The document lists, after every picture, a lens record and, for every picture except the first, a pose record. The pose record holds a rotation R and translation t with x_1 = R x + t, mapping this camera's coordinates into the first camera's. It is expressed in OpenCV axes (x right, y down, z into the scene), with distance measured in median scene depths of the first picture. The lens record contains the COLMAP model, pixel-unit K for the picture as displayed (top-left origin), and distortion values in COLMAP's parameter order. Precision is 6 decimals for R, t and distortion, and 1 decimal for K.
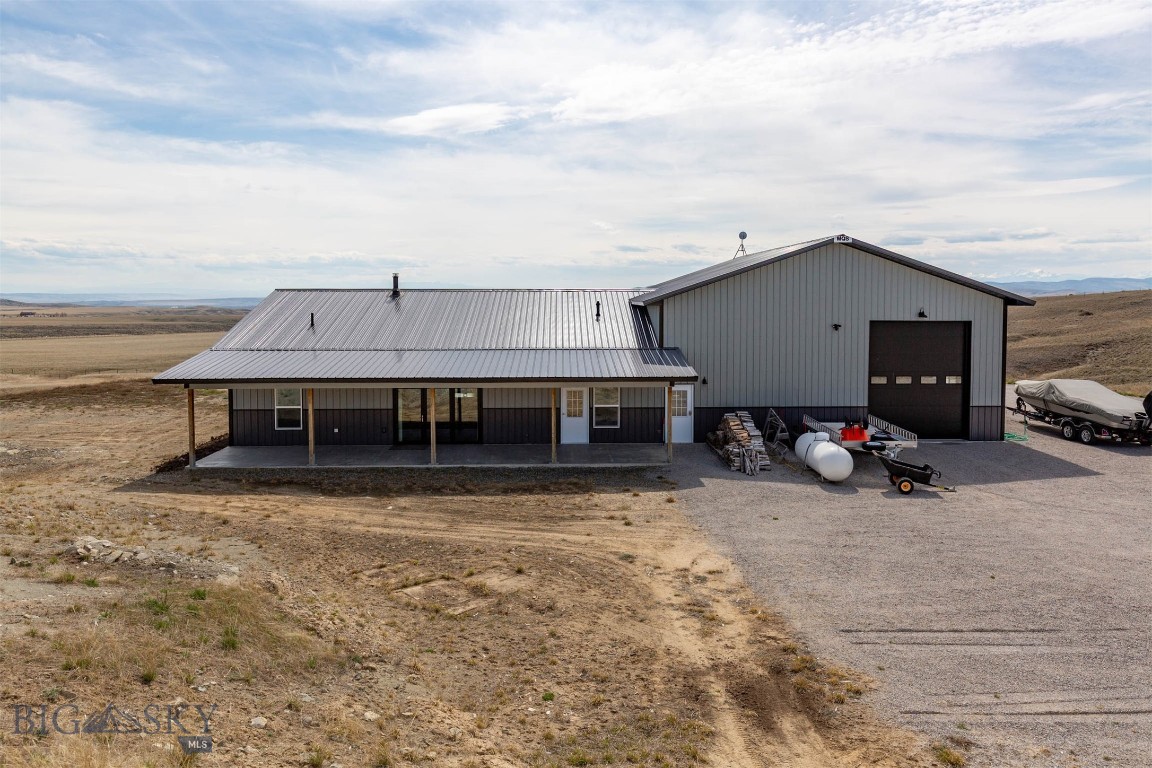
lens RADIAL K [[769.6, 0, 573.6], [0, 769.6, 326.3], [0, 0, 1]] dist [0.001339, 0.005210]
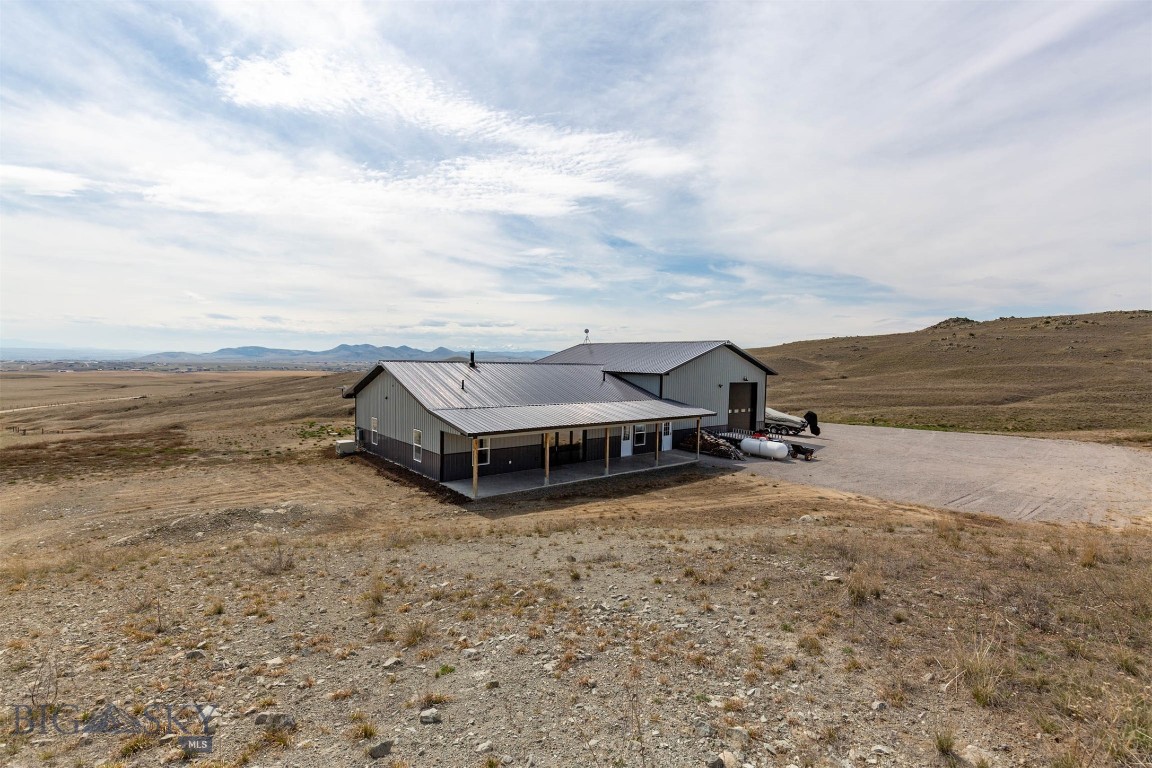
lens RADIAL K [[527.0, 0, 561.9], [0, 527.0, 359.1], [0, 0, 1]] dist [0.009858, 0.003796]
pose [[0.798649, 0.017644, 0.601538, -0.817326], [0.004712, 0.999356, -0.035569, -0.021612], [-0.601779, 0.031242, 0.798052, 0.148344]]
